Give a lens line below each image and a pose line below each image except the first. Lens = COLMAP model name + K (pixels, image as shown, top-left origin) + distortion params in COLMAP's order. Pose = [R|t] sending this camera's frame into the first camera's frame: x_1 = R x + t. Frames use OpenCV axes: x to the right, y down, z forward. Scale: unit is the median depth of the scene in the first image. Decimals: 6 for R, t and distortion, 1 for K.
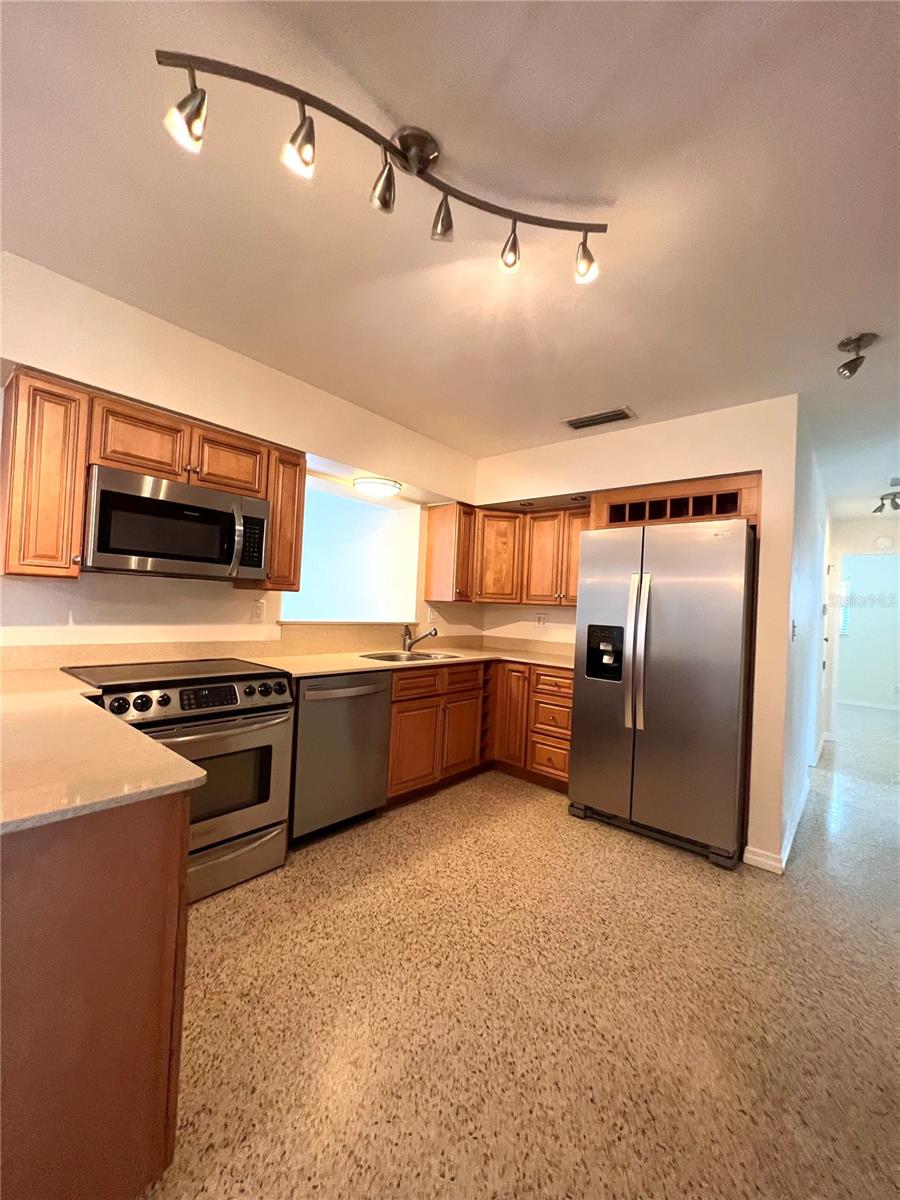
lens RADIAL K [[479.4, 0, 450.0], [0, 479.4, 600.0], [0, 0, 1]] dist [-0.001541, -0.000180]
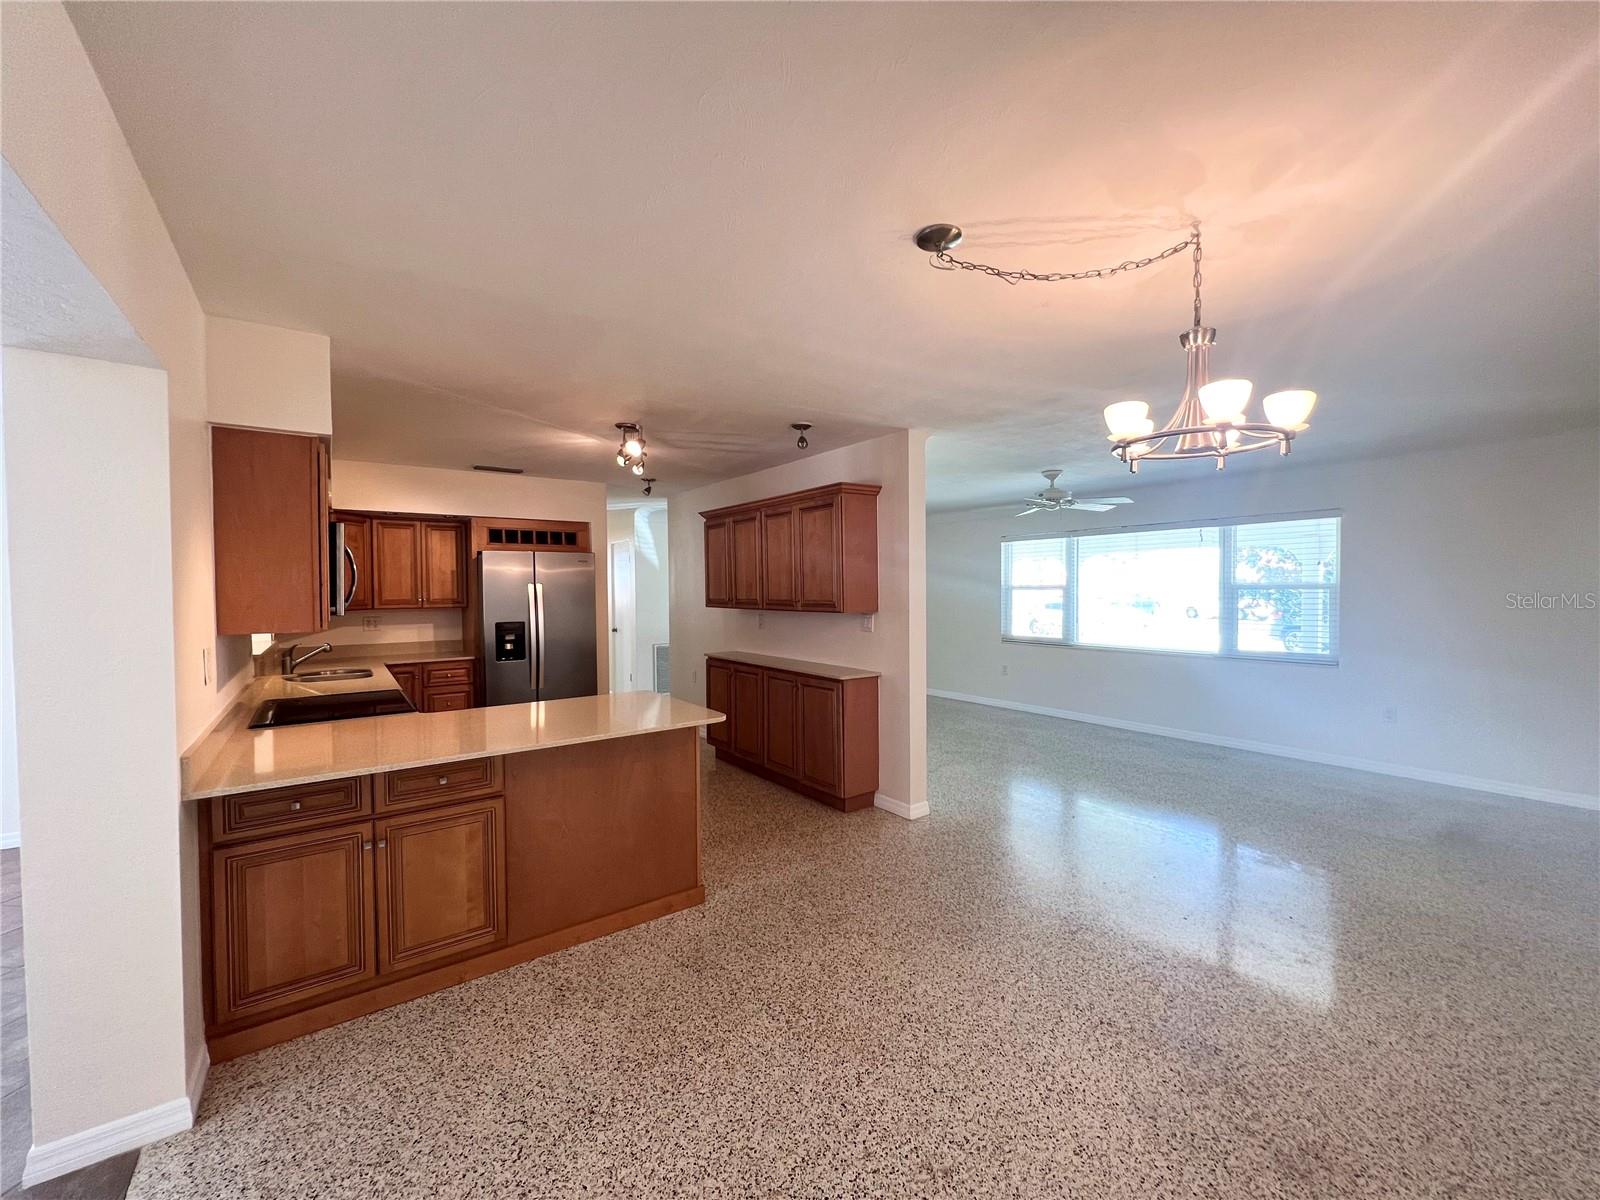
lens RADIAL K [[641.5, 0, 800.0], [0, 641.5, 600.0], [0, 0, 1]] dist [-0.001984, 0.000185]
pose [[0.225281, -0.069937, 0.971781, -1.259158], [0.006637, 0.997507, 0.070250, -0.131705], [-0.974271, -0.009376, 0.225183, -0.222378]]
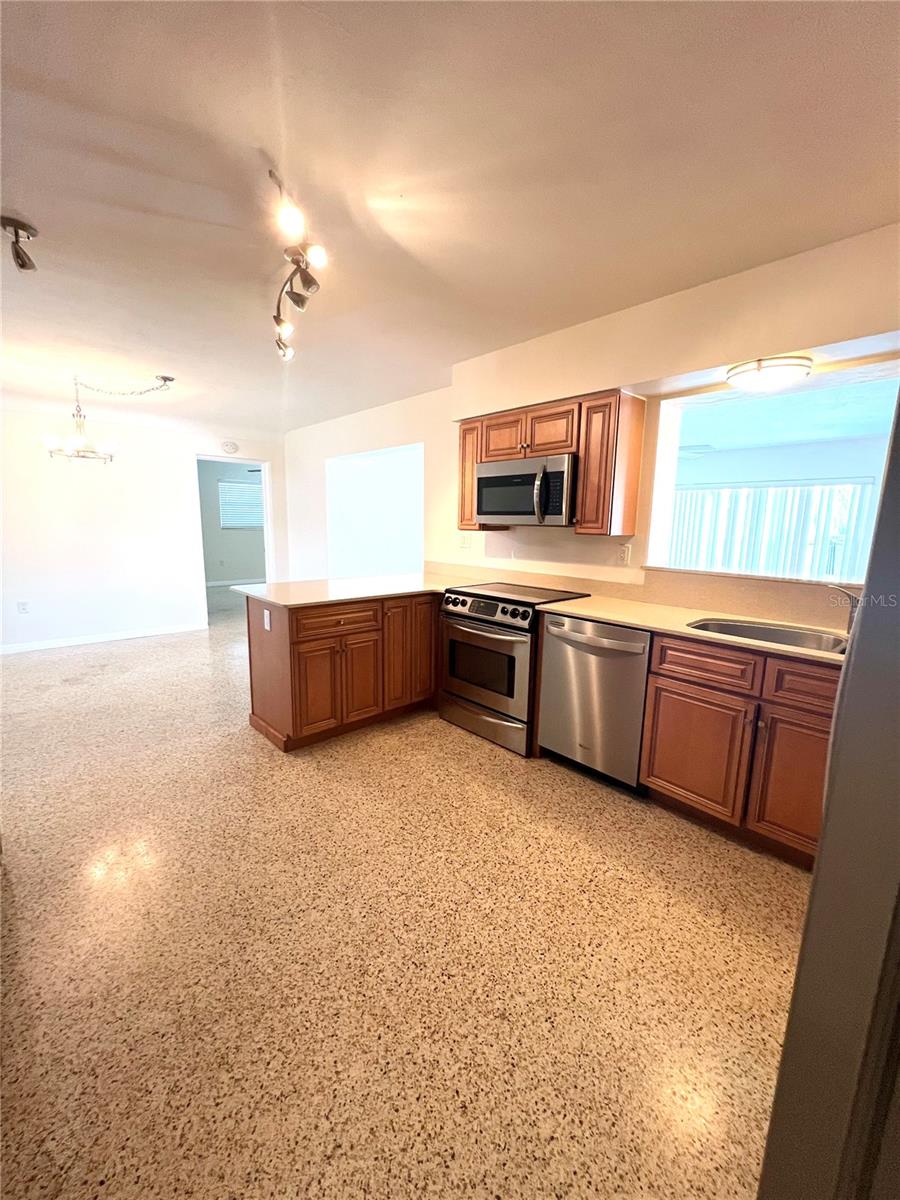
lens RADIAL K [[481.1, 0, 450.0], [0, 481.1, 600.0], [0, 0, 1]] dist [-0.001984, 0.000185]
pose [[-0.118549, 0.111713, -0.986644, 0.669857], [-0.012561, 0.993403, 0.113988, 0.005924], [0.992869, 0.025907, -0.116363, 0.728185]]
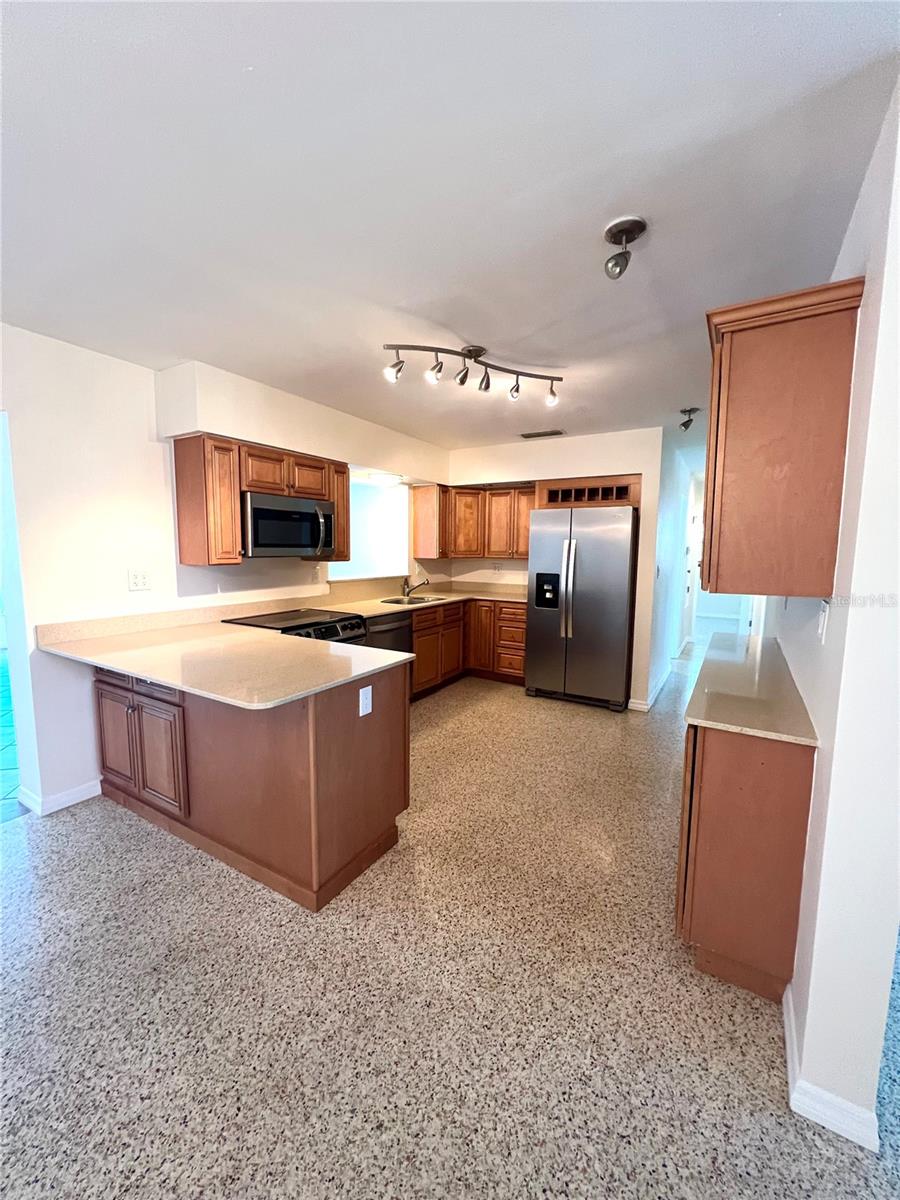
lens RADIAL K [[481.1, 0, 450.0], [0, 481.1, 600.0], [0, 0, 1]] dist [-0.001984, 0.000185]
pose [[0.984911, -0.056700, 0.163512, -0.237955], [0.035200, 0.990690, 0.131507, -0.074439], [-0.169446, -0.123767, 0.977737, -0.457430]]
